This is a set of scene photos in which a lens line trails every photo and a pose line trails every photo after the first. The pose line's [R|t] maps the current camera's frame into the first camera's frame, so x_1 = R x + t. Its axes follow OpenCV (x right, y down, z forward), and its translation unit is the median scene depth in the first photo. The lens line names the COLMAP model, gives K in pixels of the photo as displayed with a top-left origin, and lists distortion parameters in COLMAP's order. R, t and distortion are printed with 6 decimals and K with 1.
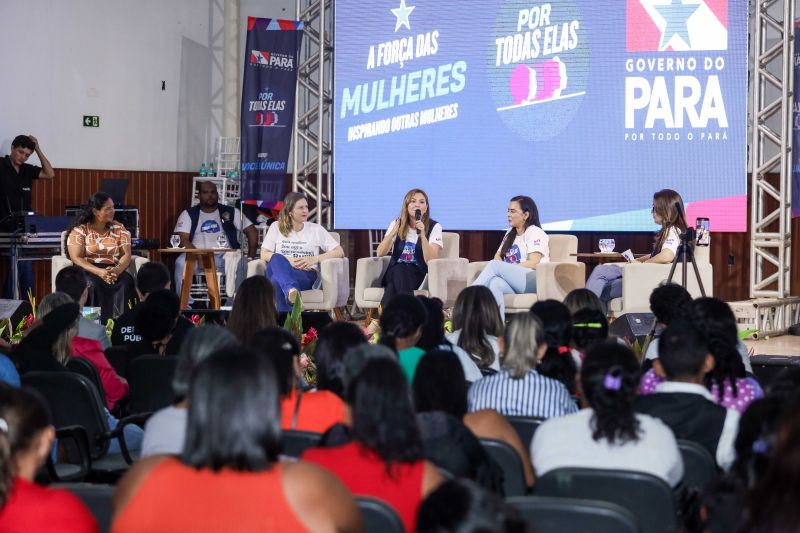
lens RADIAL K [[2438.3, 0, 392.9], [0, 2438.3, 269.9], [0, 0, 1]] dist [0.028241, 0.000000]
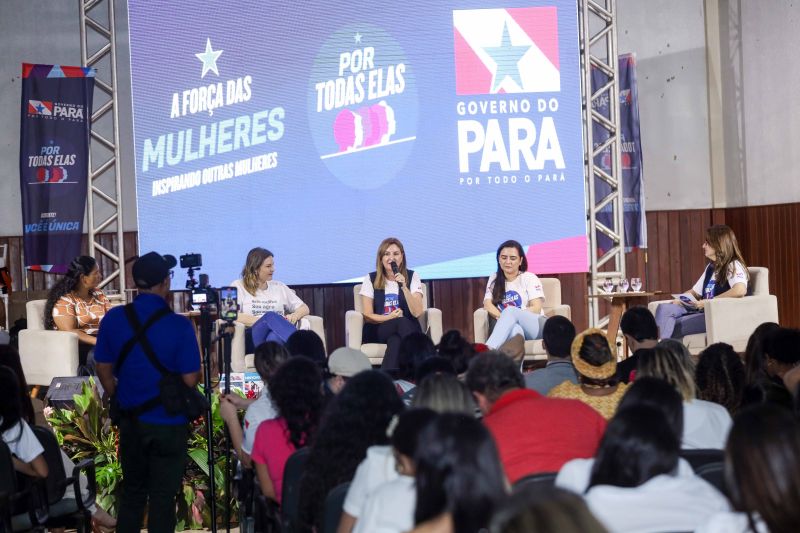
lens RADIAL K [[2584.2, 0, 401.4], [0, 2584.2, 217.5], [0, 0, 1]] dist [0.091027, 0.000000]
pose [[0.891722, -0.035570, 0.451184, -0.389941], [0.057526, 0.997729, -0.035035, -0.005044], [-0.448913, 0.057196, 0.891743, 0.085033]]
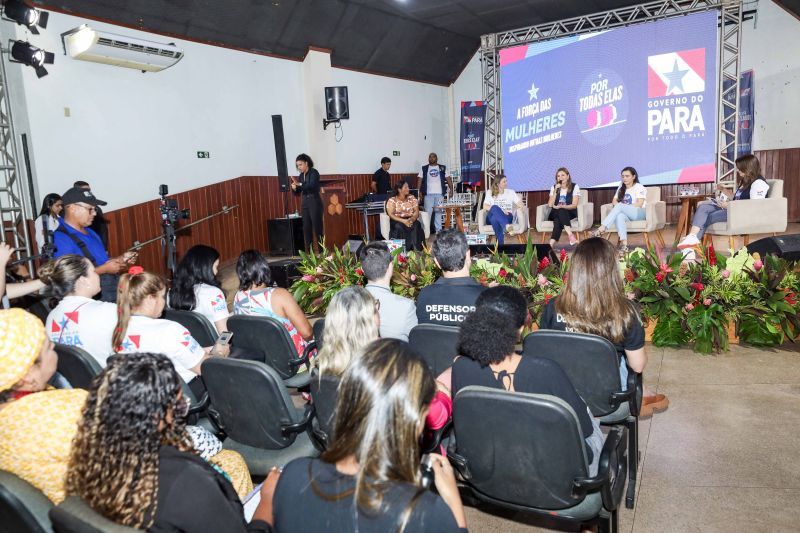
lens RADIAL K [[568.8, 0, 398.6], [0, 568.8, 262.3], [0, 0, 1]] dist [0.004629, 0.009593]
pose [[0.990319, -0.044692, -0.131416, -0.056938], [0.057488, 0.993792, 0.095254, -0.008551], [0.126343, -0.101887, 0.986740, 0.472744]]
